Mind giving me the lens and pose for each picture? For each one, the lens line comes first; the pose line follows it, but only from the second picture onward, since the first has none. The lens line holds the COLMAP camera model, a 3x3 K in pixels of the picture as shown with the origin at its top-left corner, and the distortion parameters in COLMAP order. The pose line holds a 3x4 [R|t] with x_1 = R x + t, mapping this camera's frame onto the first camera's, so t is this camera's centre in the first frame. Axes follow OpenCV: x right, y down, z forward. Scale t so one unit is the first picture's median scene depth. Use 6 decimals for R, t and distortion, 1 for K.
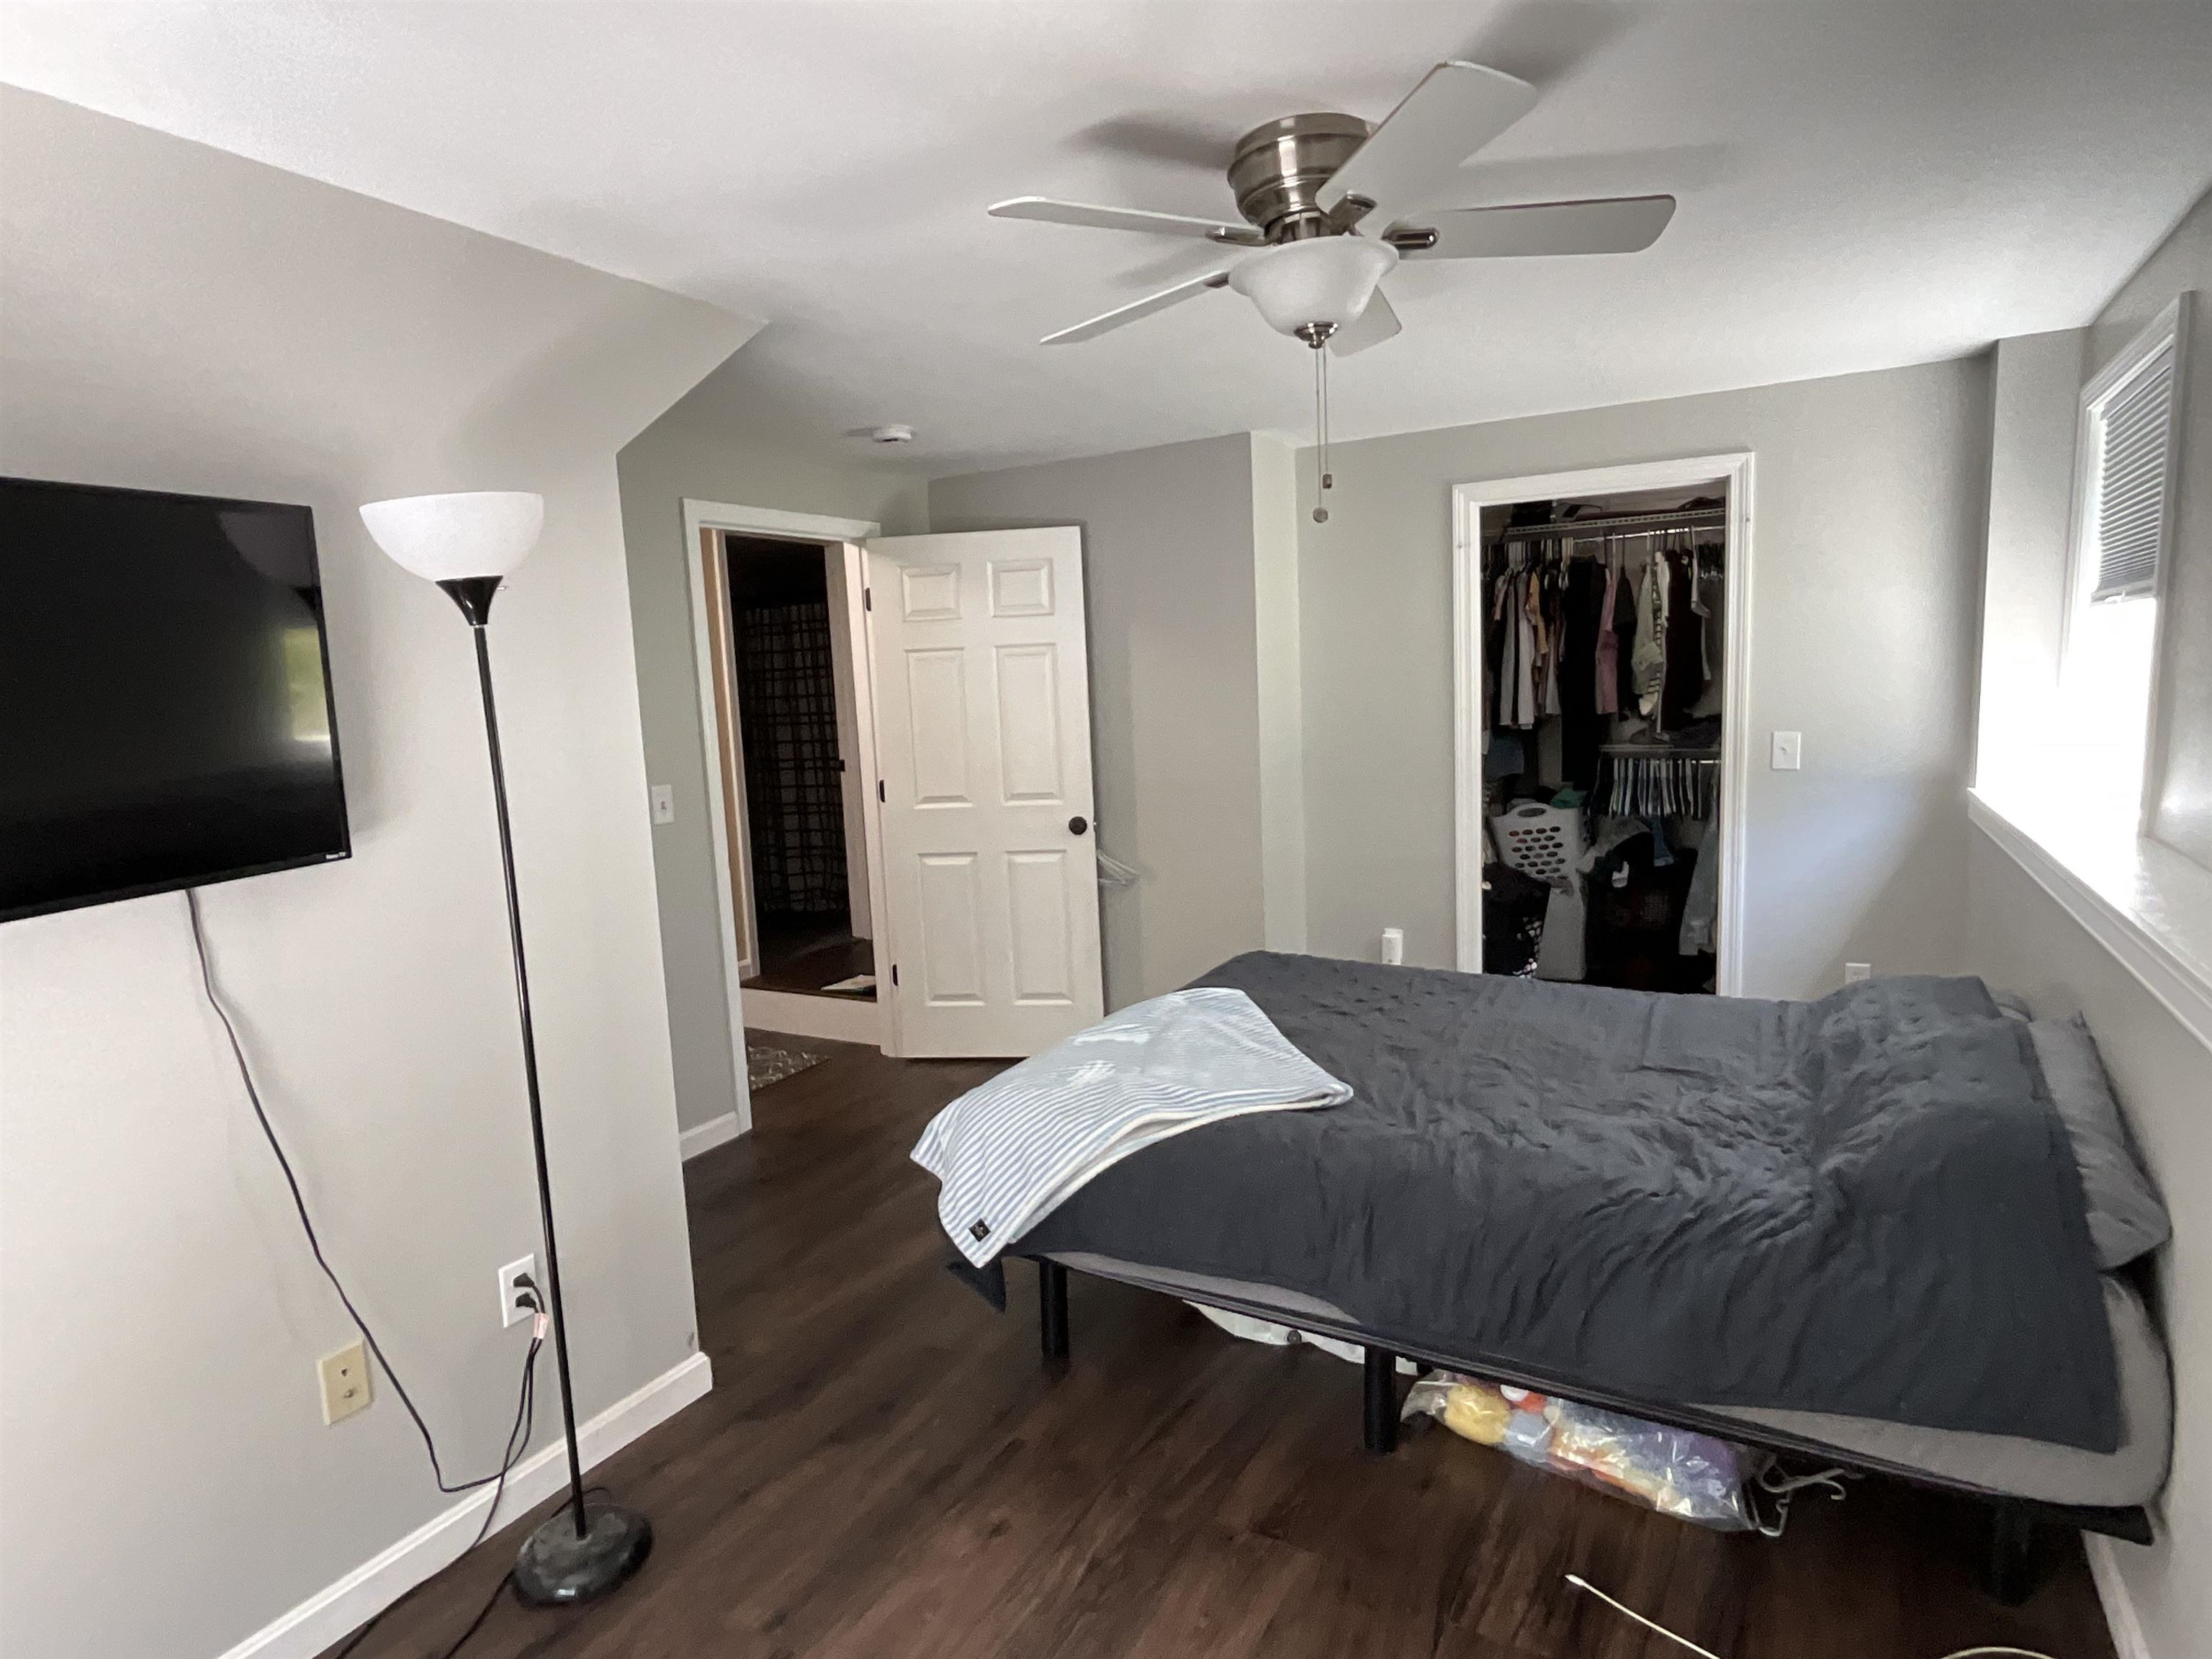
lens RADIAL K [[1204.3, 0, 1115.4], [0, 1204.3, 825.5], [0, 0, 1]] dist [-0.022533, 0.023361]
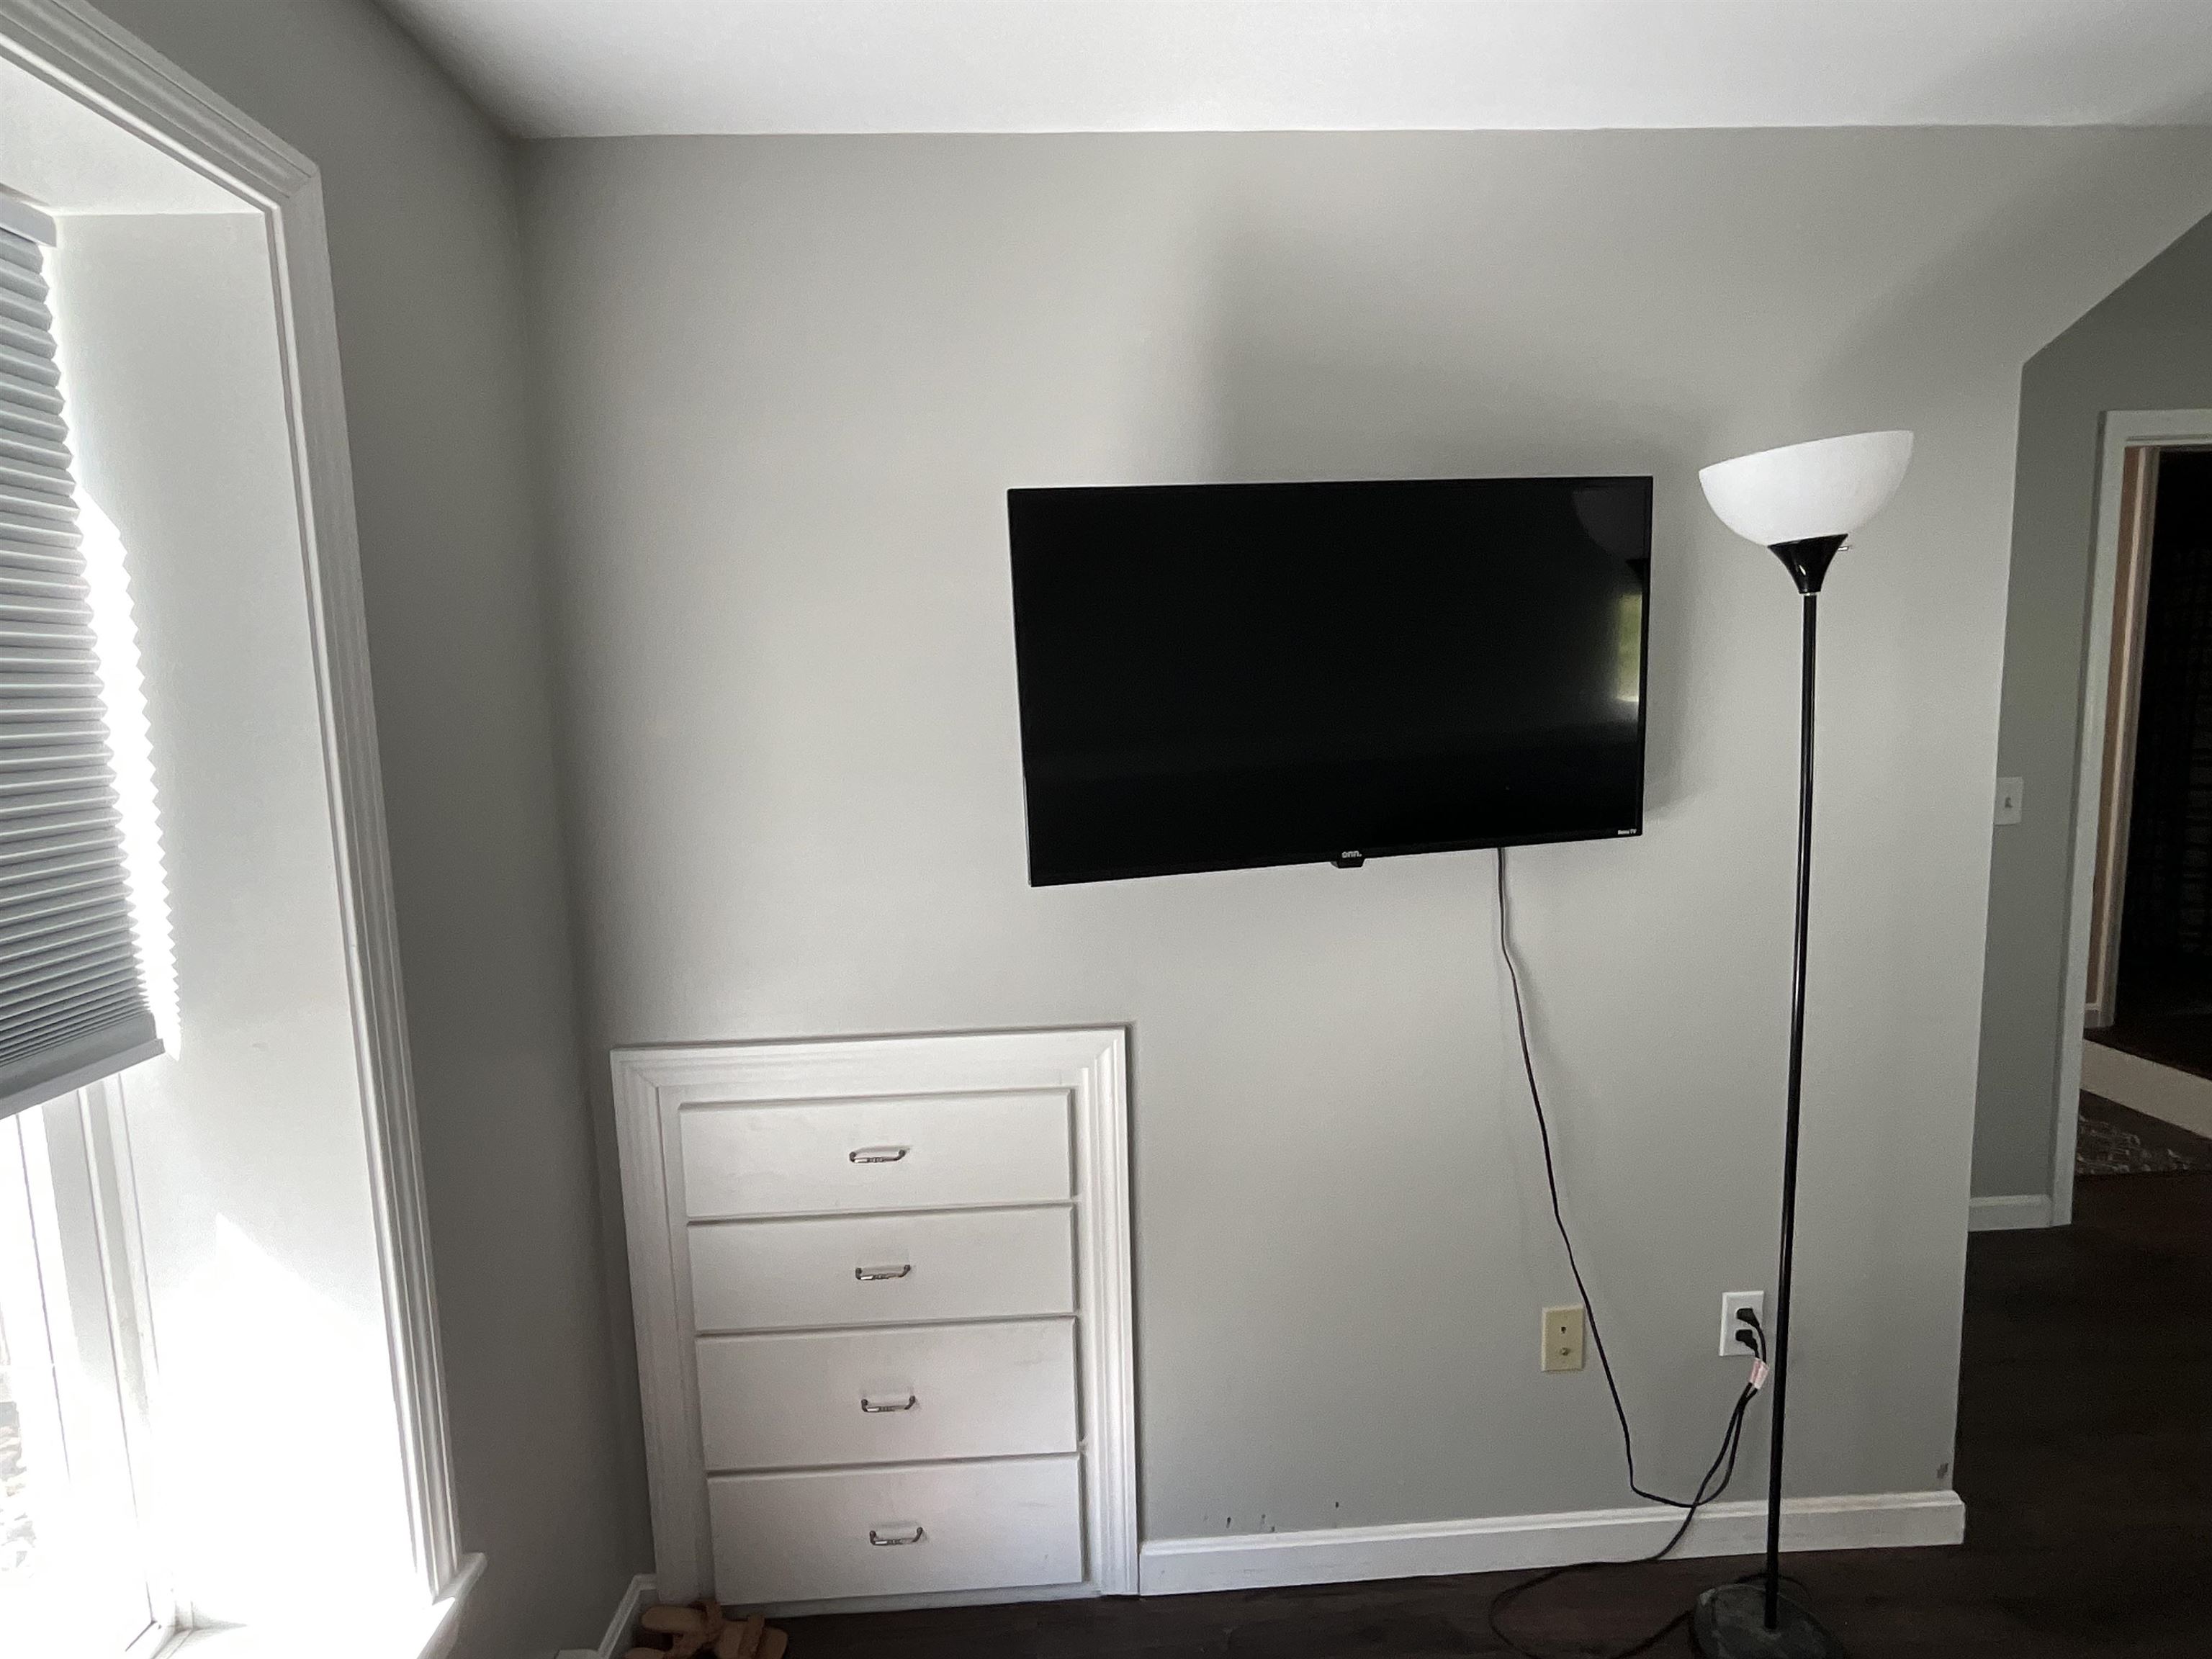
lens RADIAL K [[1204.3, 0, 1115.4], [0, 1204.3, 825.5], [0, 0, 1]] dist [-0.022533, 0.023361]
pose [[0.540500, 0.133050, -0.830757, -0.047677], [-0.101935, 0.990499, 0.092313, -0.024041], [0.835146, 0.034787, 0.548927, 0.086883]]
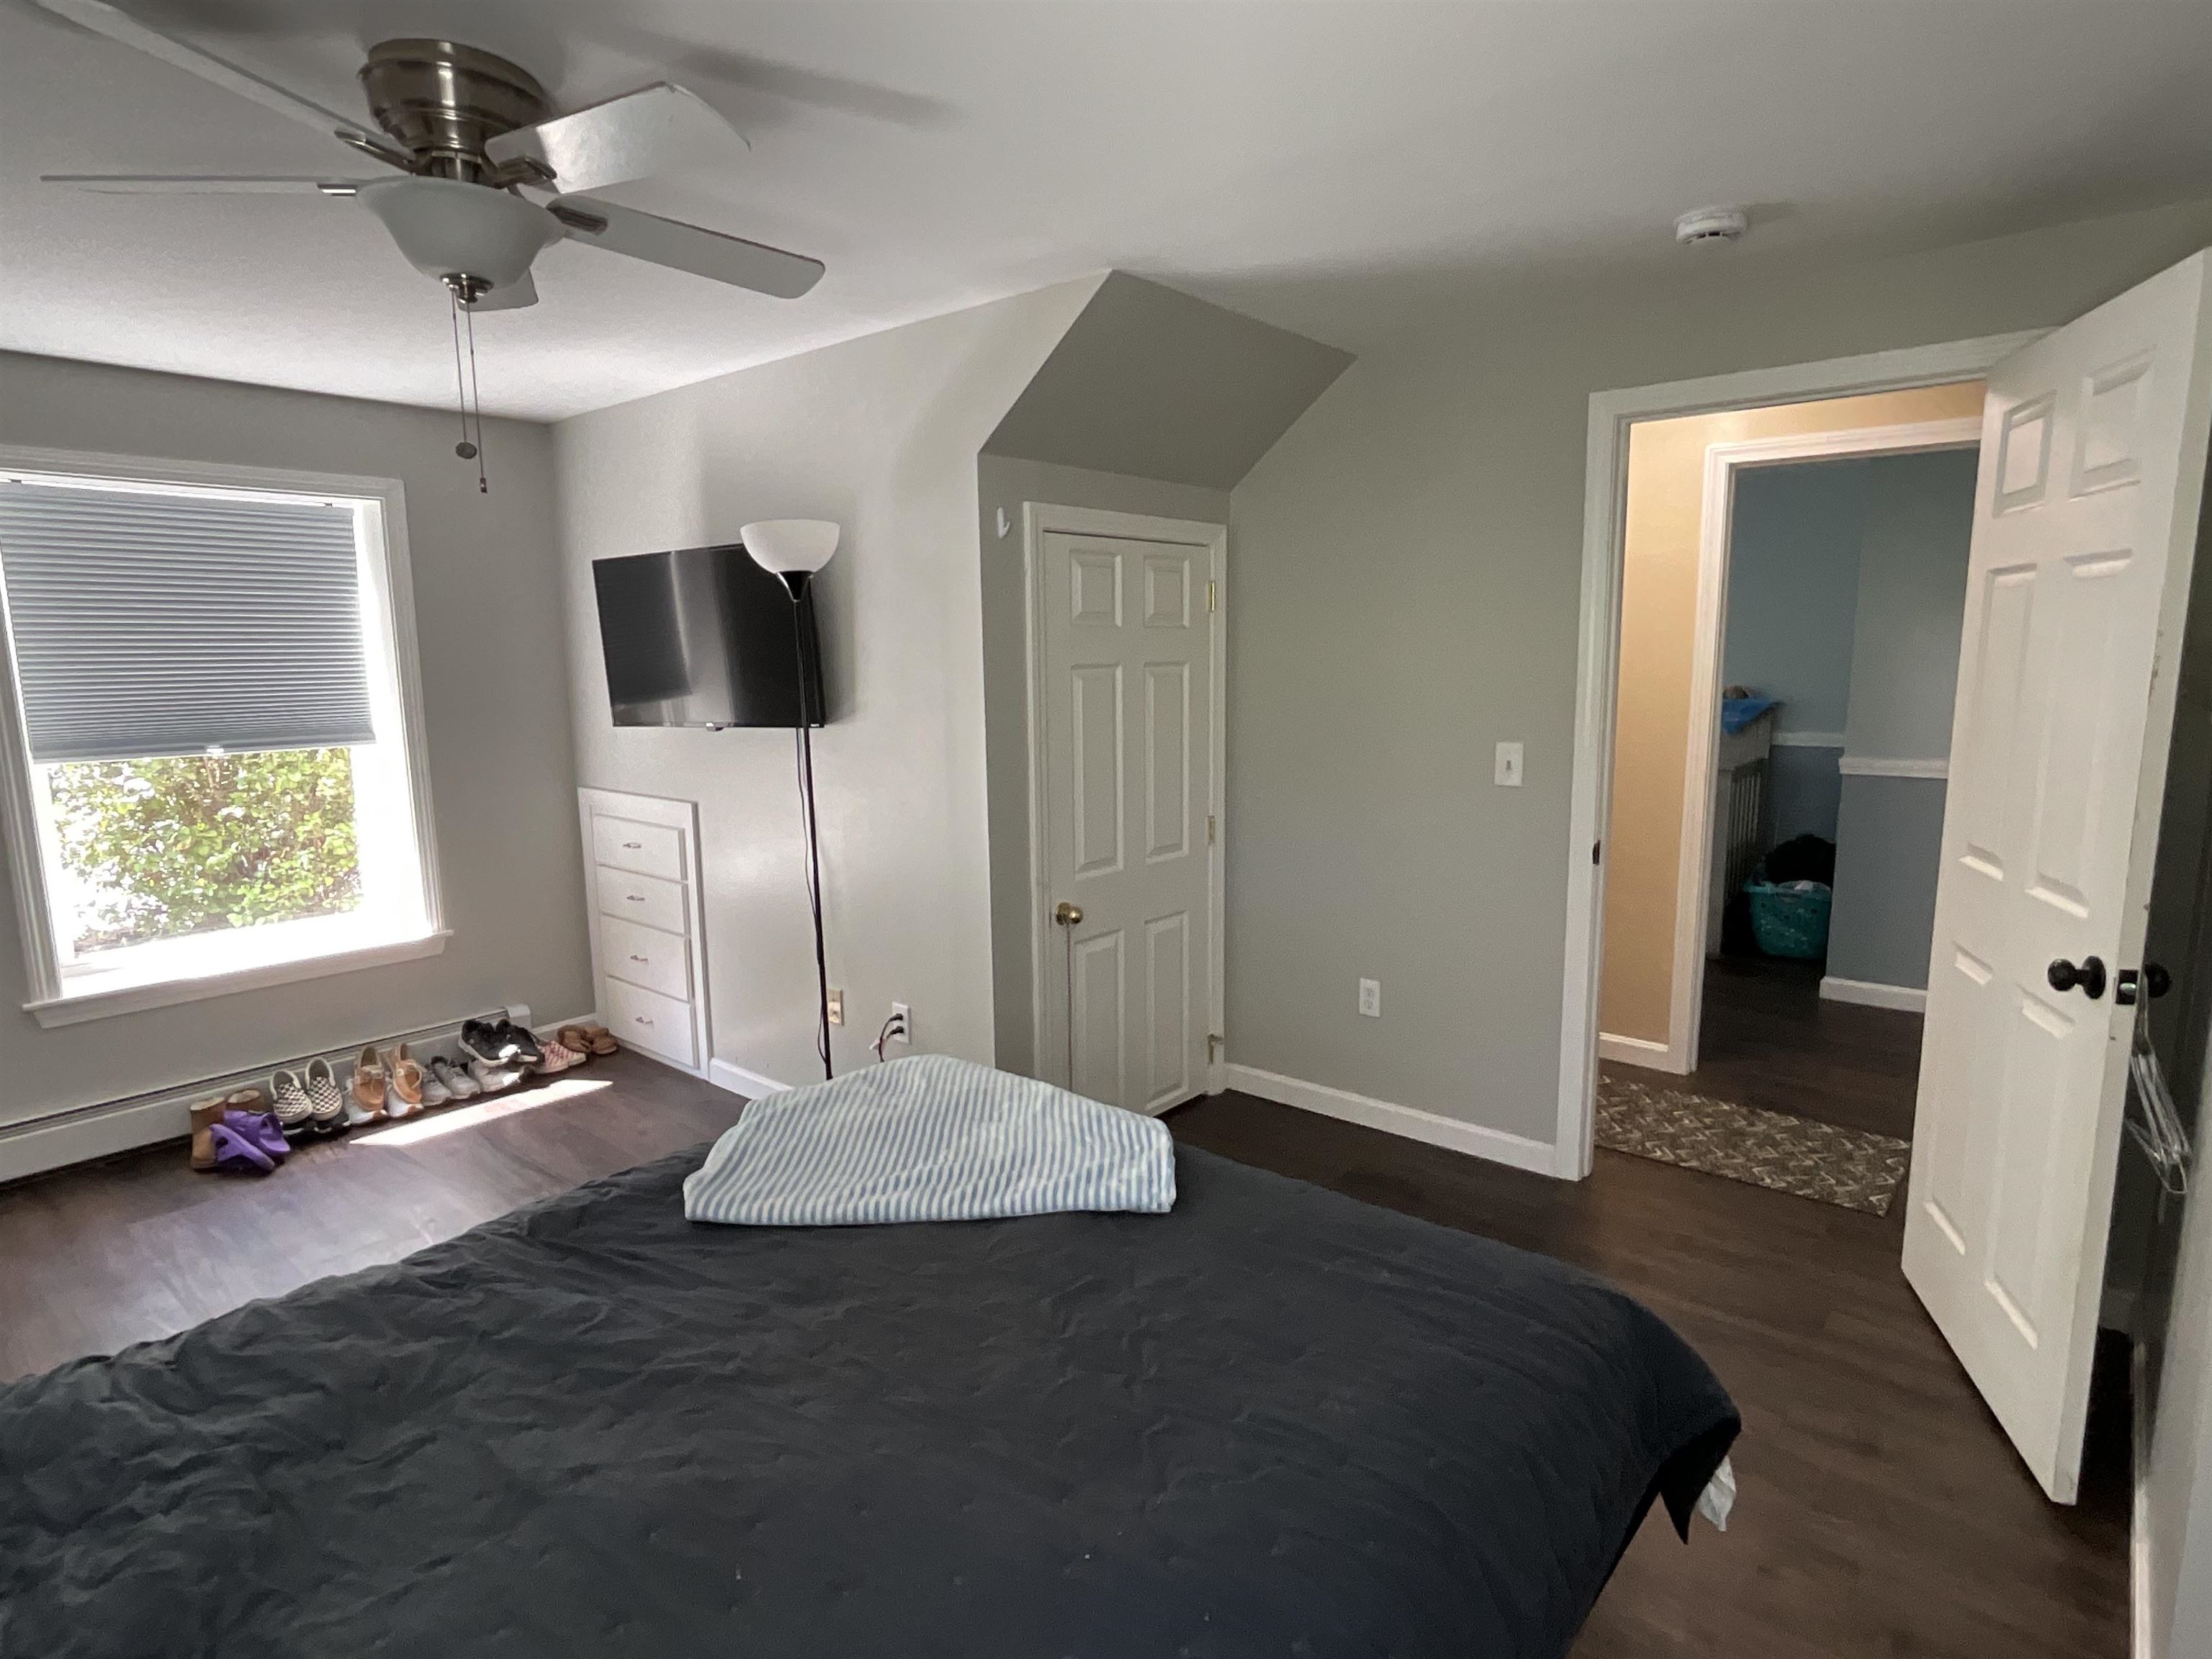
lens RADIAL K [[1204.3, 0, 1115.4], [0, 1204.3, 825.5], [0, 0, 1]] dist [-0.022533, 0.023361]
pose [[-0.180753, 0.186787, -0.965629, 0.945846], [-0.104001, 0.972666, 0.207616, -0.222403], [0.978014, 0.137954, -0.156387, 1.531344]]
